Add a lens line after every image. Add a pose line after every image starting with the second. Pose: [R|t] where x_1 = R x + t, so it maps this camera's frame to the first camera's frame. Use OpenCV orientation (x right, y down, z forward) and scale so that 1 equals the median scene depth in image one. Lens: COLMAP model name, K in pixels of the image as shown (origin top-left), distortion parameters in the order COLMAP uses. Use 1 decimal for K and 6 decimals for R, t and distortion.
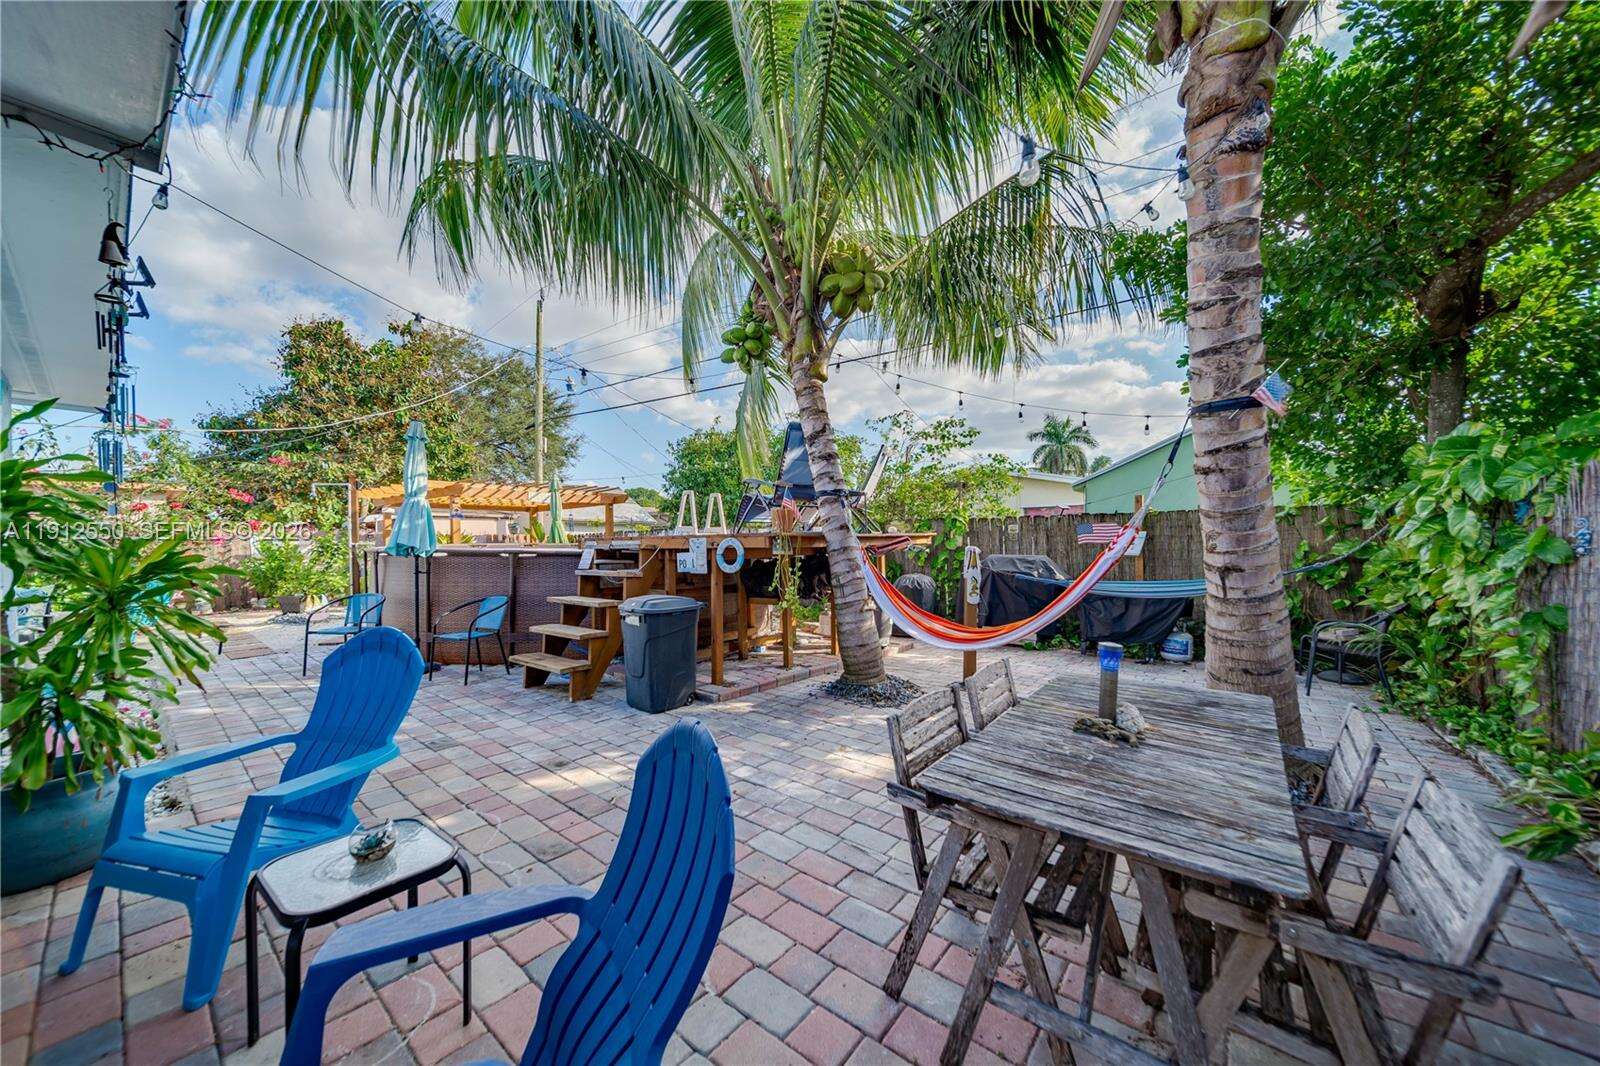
lens RADIAL K [[558.8, 0, 800.0], [0, 558.8, 533.0], [0, 0, 1]] dist [0.006663, 0.000020]
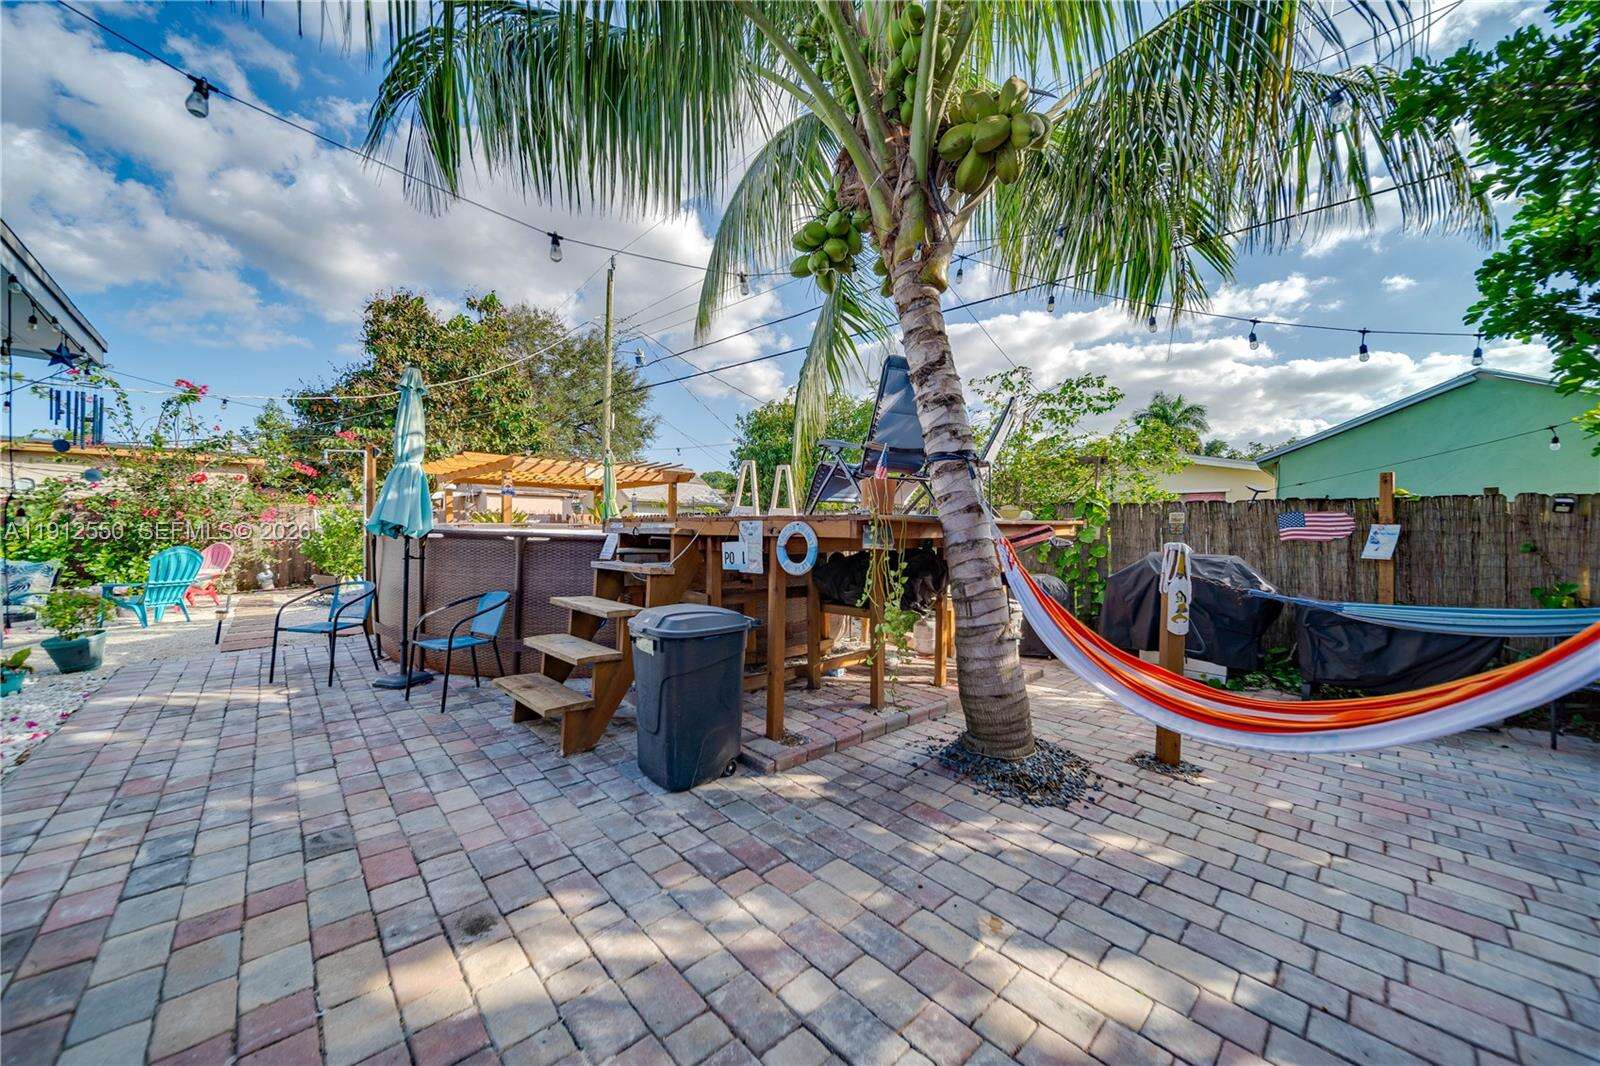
lens RADIAL K [[558.8, 0, 800.0], [0, 558.8, 533.0], [0, 0, 1]] dist [0.006663, 0.000020]
pose [[0.990835, 0.022488, -0.133194, -0.028114], [-0.019055, 0.999454, 0.026996, 0.003527], [0.133728, -0.024210, 0.990722, 0.293884]]
